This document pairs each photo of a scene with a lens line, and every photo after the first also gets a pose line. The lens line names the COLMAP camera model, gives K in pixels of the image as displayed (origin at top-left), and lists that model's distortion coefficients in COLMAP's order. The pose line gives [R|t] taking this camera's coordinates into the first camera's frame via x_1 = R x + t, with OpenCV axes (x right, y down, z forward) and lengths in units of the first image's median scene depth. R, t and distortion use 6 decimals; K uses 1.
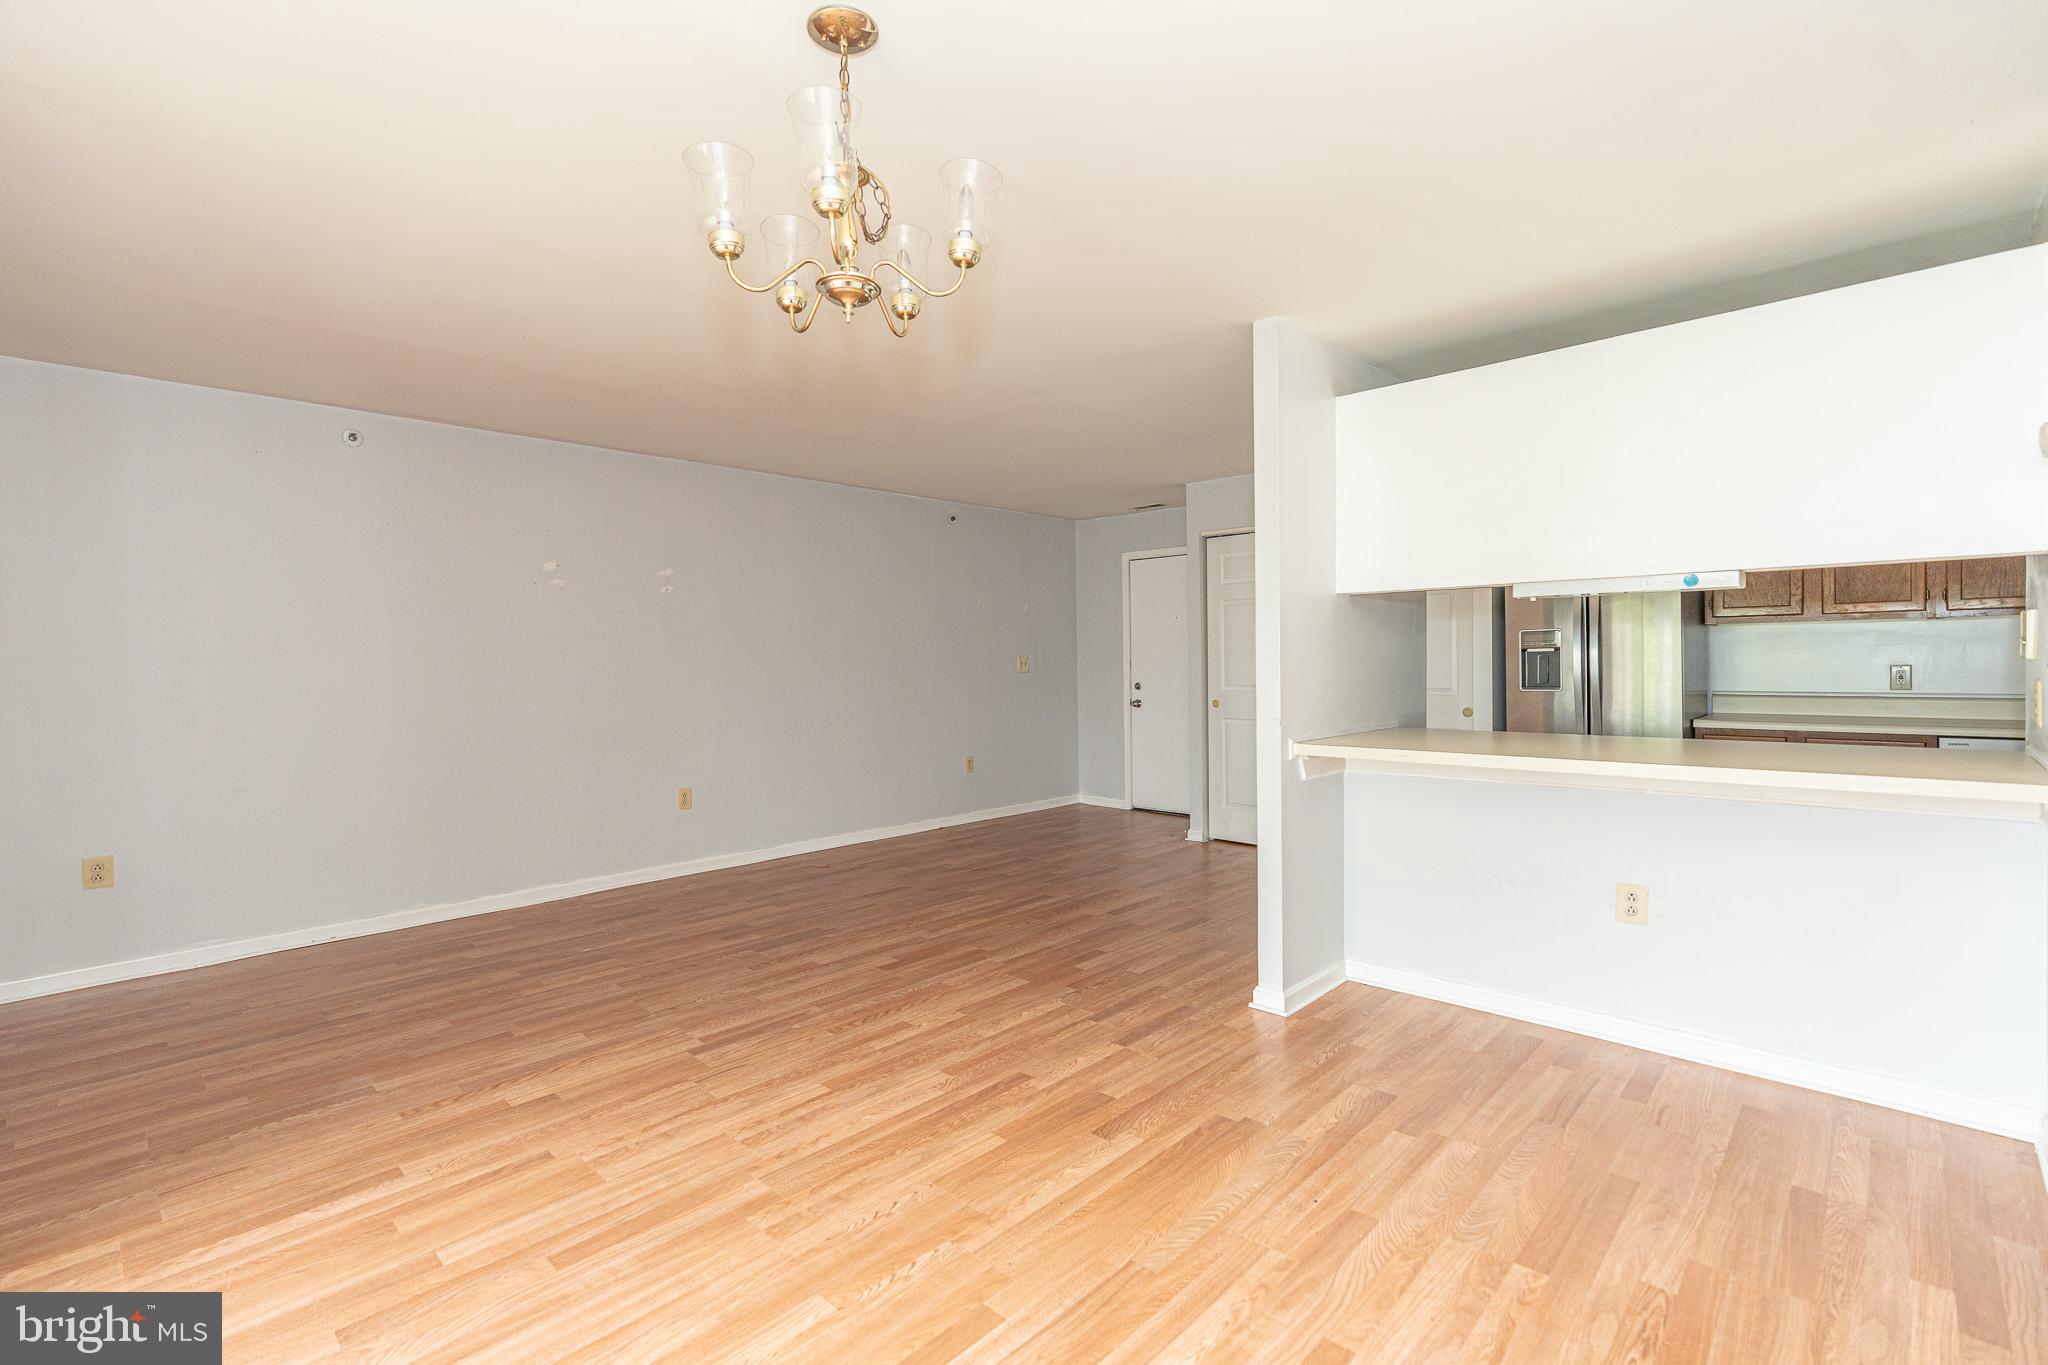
lens RADIAL K [[916.2, 0, 1025.8], [0, 916.2, 673.2], [0, 0, 1]] dist [-0.000881, 0.000145]
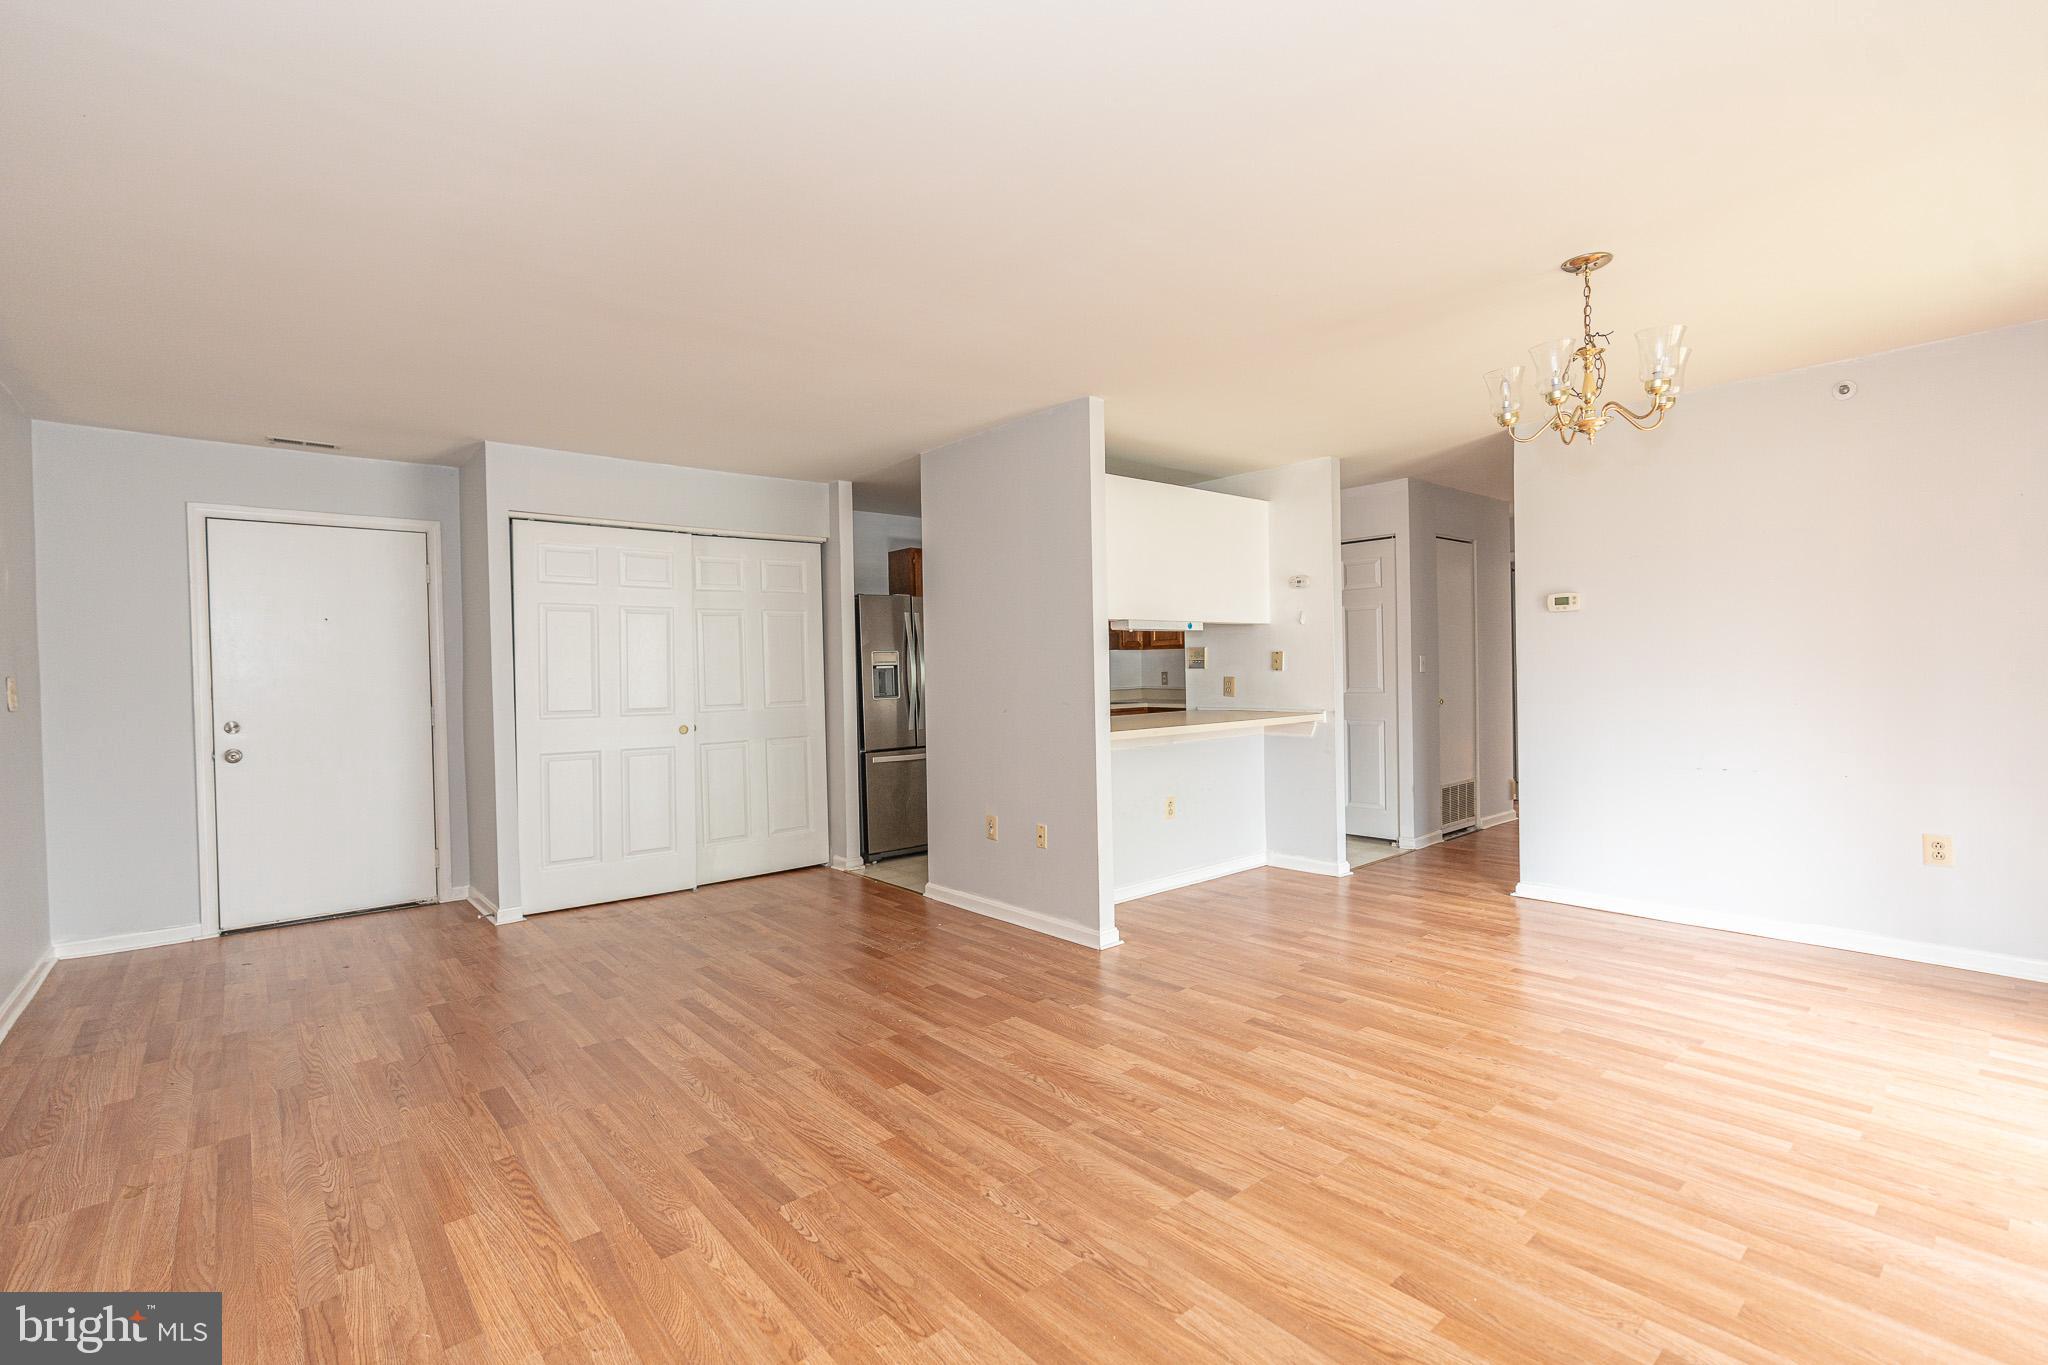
lens RADIAL K [[918.5, 0, 1030.9], [0, 918.5, 677.7], [0, 0, 1]] dist [-0.002104, -0.000043]
pose [[0.095957, 0.003370, 0.995380, -1.168238], [0.031102, 0.999496, -0.006382, 0.005020], [-0.994899, 0.031570, 0.095804, 1.136843]]
